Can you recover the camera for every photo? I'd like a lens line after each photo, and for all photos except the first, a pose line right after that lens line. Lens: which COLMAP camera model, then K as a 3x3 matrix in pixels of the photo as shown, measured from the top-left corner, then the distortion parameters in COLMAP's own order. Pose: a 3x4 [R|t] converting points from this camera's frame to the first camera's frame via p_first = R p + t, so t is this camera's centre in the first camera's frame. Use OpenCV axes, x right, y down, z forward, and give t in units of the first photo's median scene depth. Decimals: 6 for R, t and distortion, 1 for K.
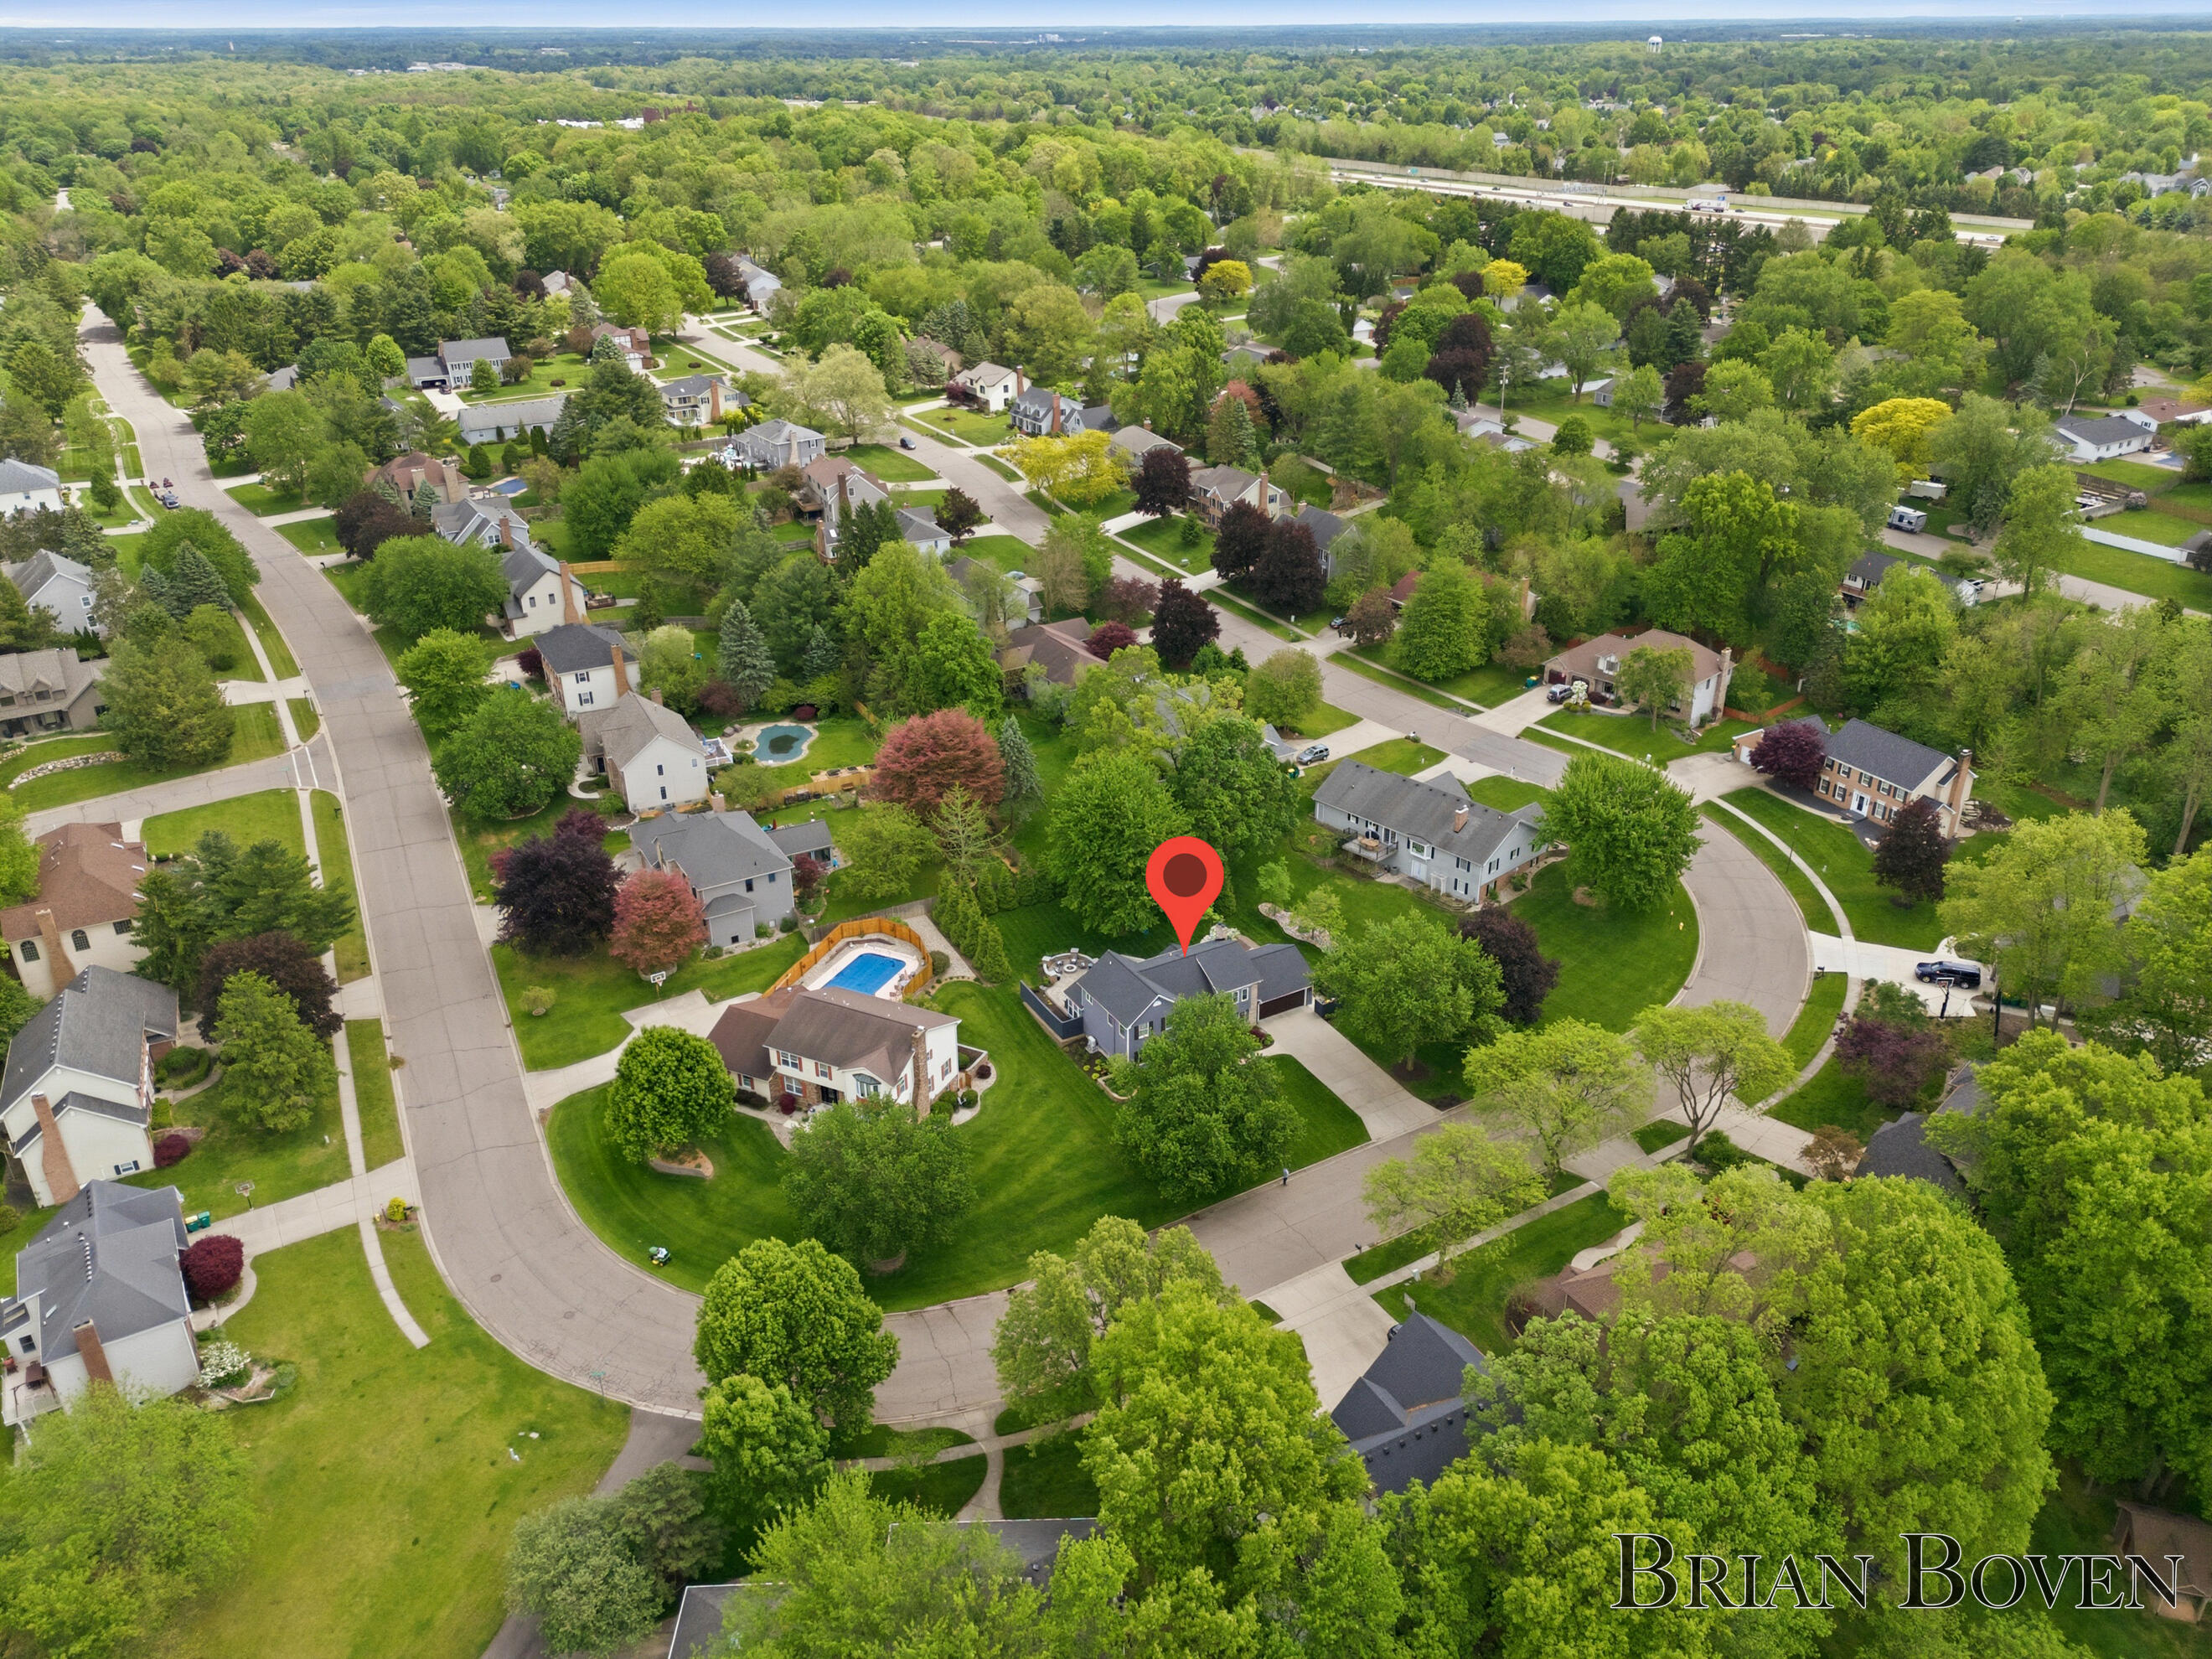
lens RADIAL K [[1621.2, 0, 1106.0], [0, 1621.2, 829.5], [0, 0, 1]] dist [0.078813, -0.097958]
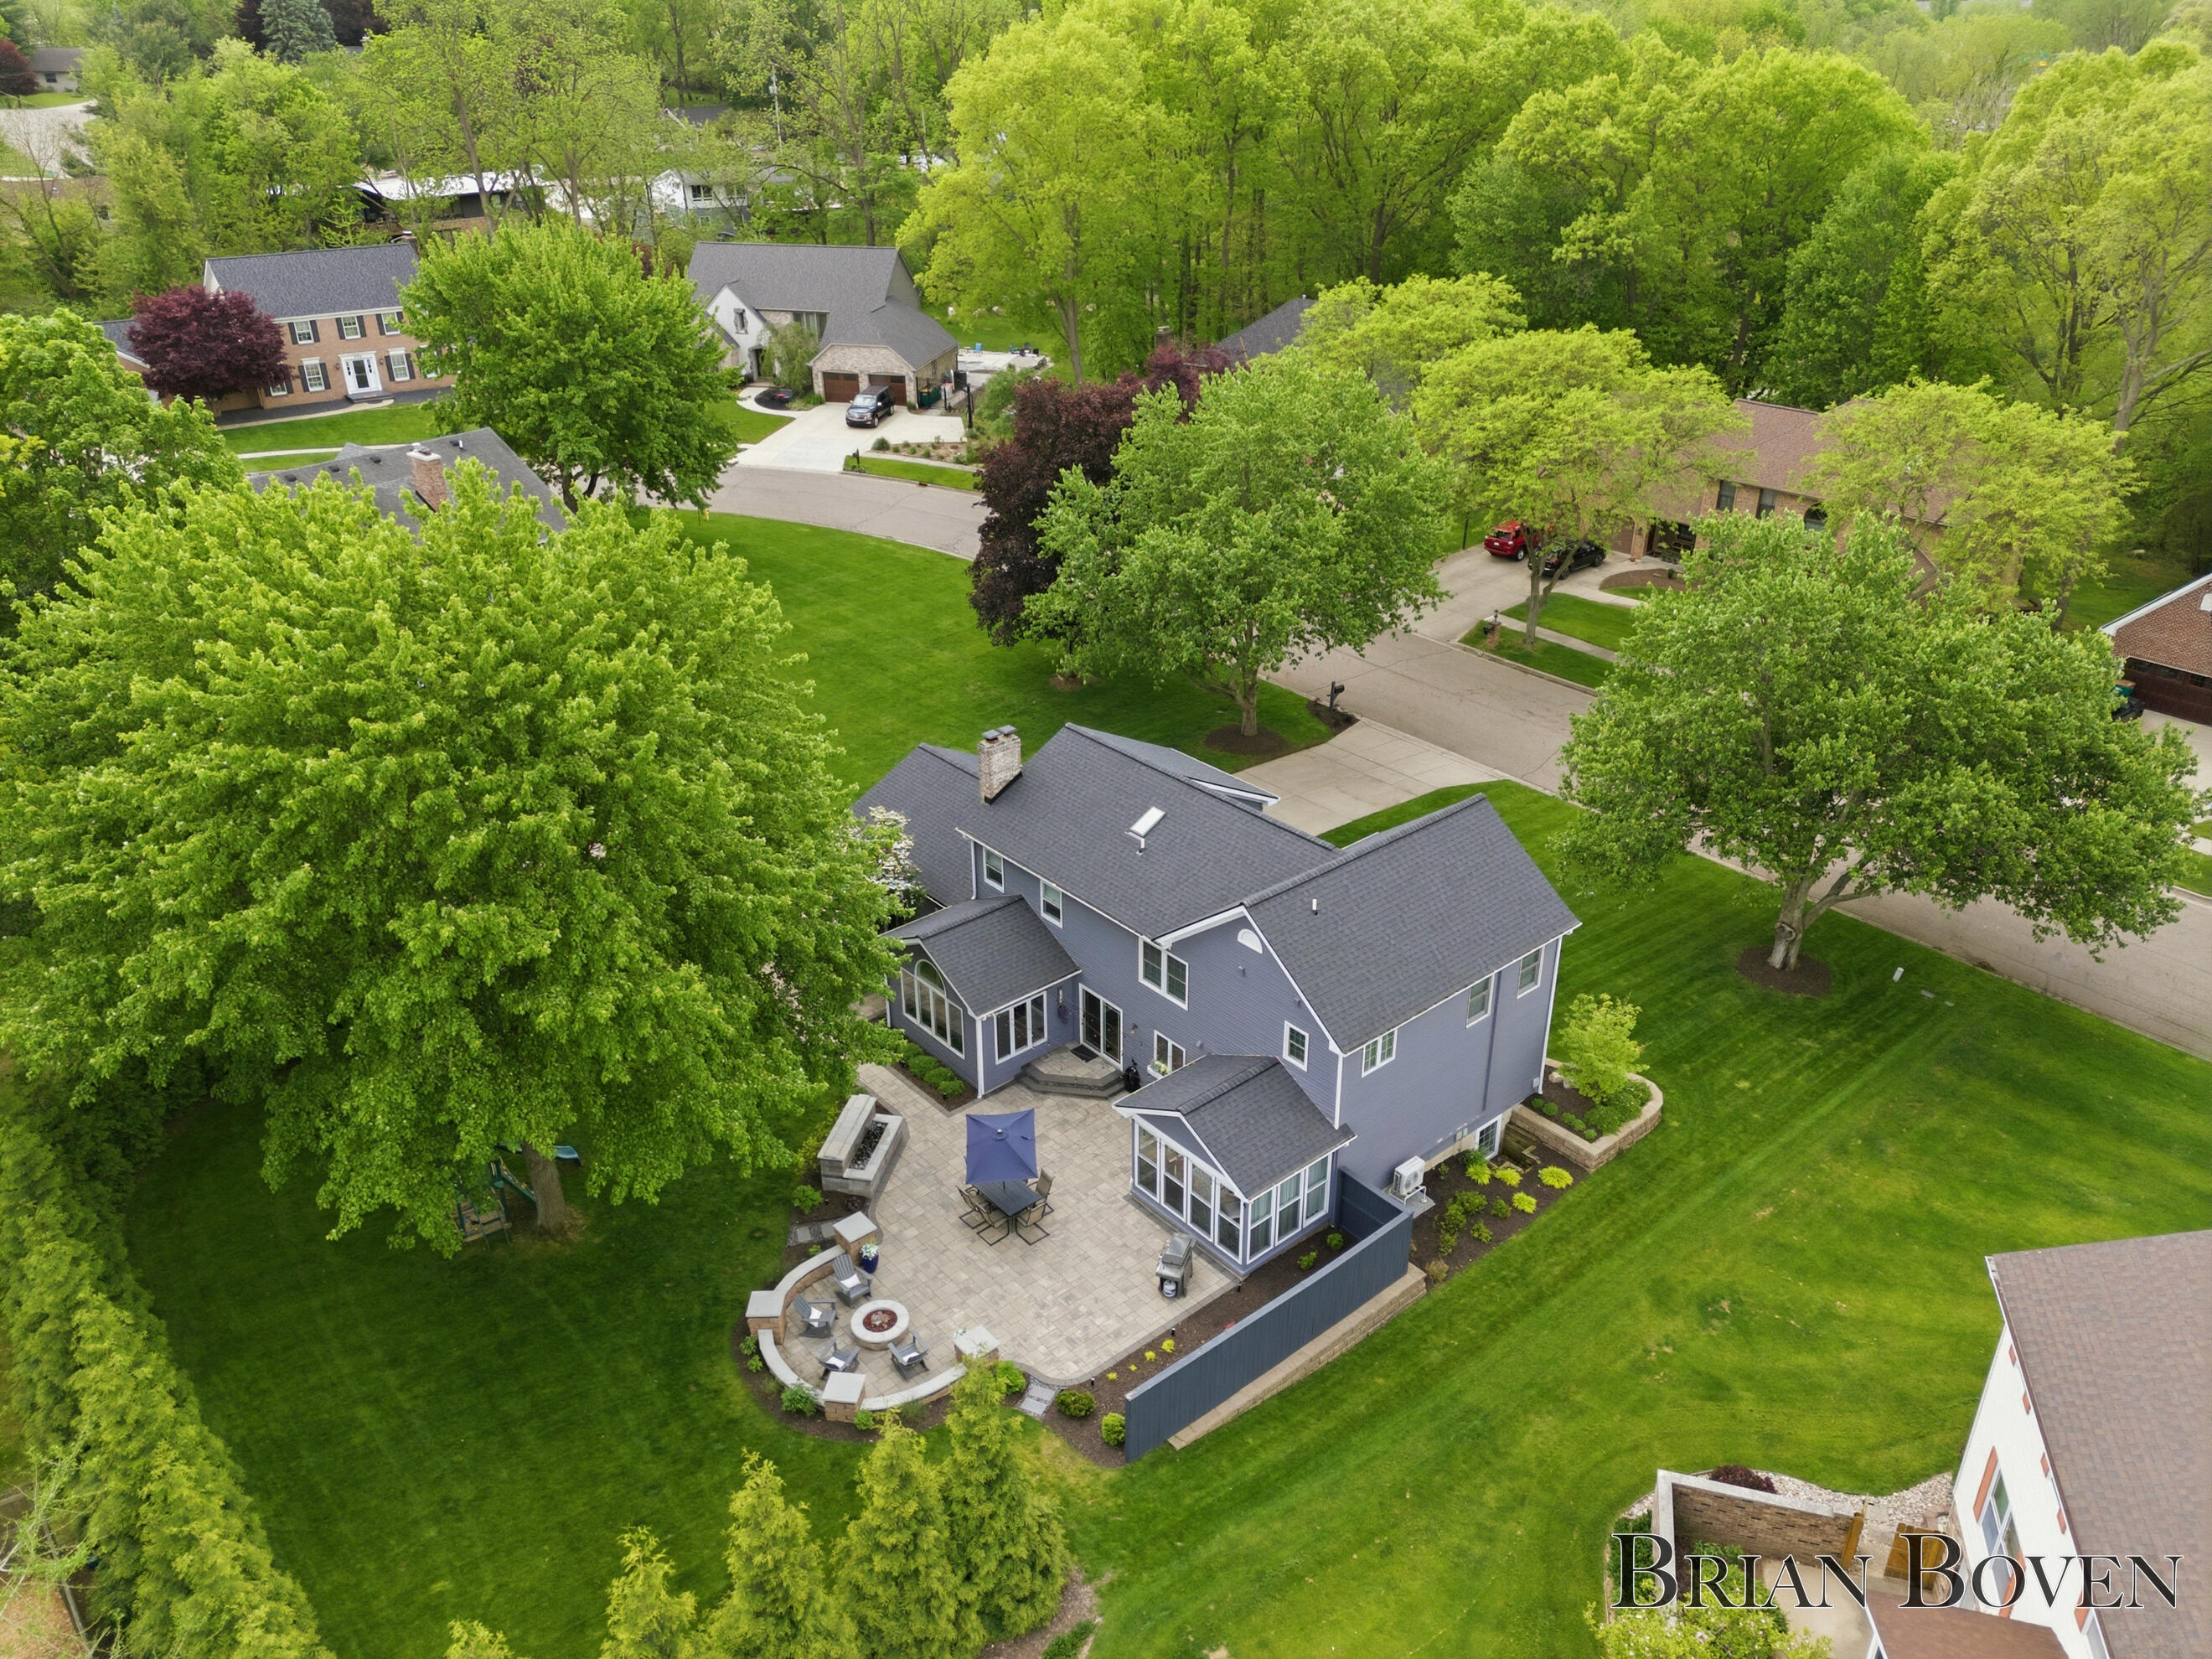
lens RADIAL K [[1621.2, 0, 1106.0], [0, 1621.2, 829.5], [0, 0, 1]] dist [0.078813, -0.097958]
pose [[-0.189728, -0.436508, 0.879468, -0.159049], [0.442390, 0.761654, 0.473470, -0.047967], [-0.876524, 0.478898, 0.048600, 0.749701]]
